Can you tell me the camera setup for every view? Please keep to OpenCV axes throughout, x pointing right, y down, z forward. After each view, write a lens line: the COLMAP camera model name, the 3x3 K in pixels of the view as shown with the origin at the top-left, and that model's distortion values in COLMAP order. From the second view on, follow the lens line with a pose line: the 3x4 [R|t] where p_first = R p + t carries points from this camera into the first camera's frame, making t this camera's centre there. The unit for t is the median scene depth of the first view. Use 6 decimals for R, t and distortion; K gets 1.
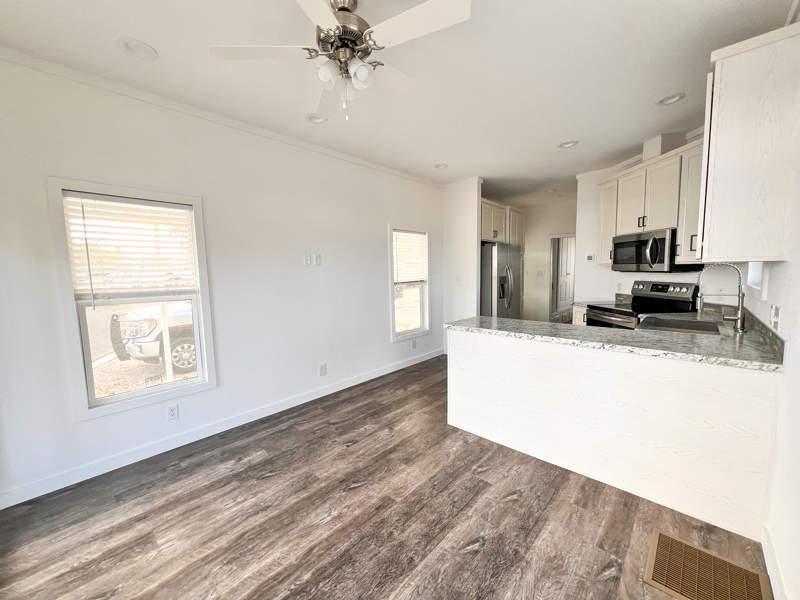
lens RADIAL K [[327.2, 0, 399.0], [0, 327.2, 301.3], [0, 0, 1]] dist [-0.000546, -0.000316]
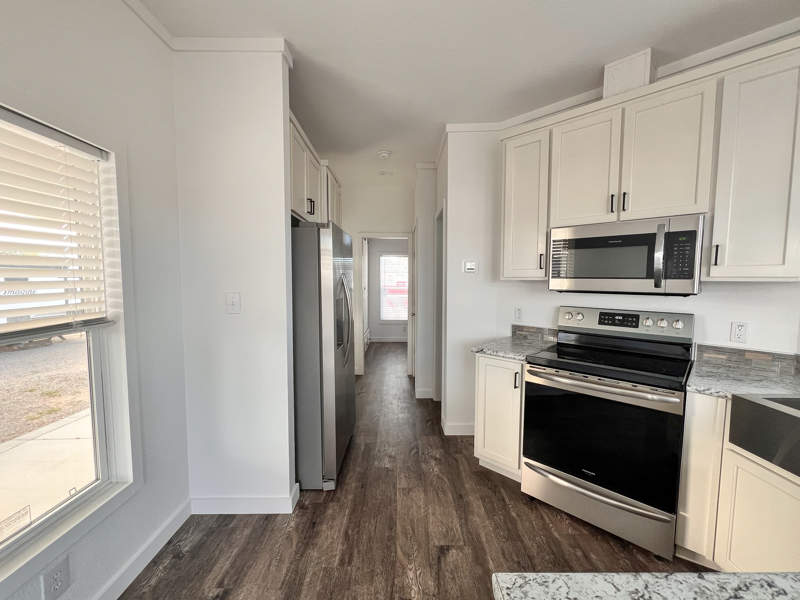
lens RADIAL K [[327.2, 0, 401.1], [0, 327.2, 300.3], [0, 0, 1]] dist [-0.000546, -0.000316]
pose [[0.729269, -0.023325, 0.683830, 0.092341], [0.047818, 0.998713, -0.016930, -0.082687], [-0.682554, 0.045046, 0.729445, 0.809521]]
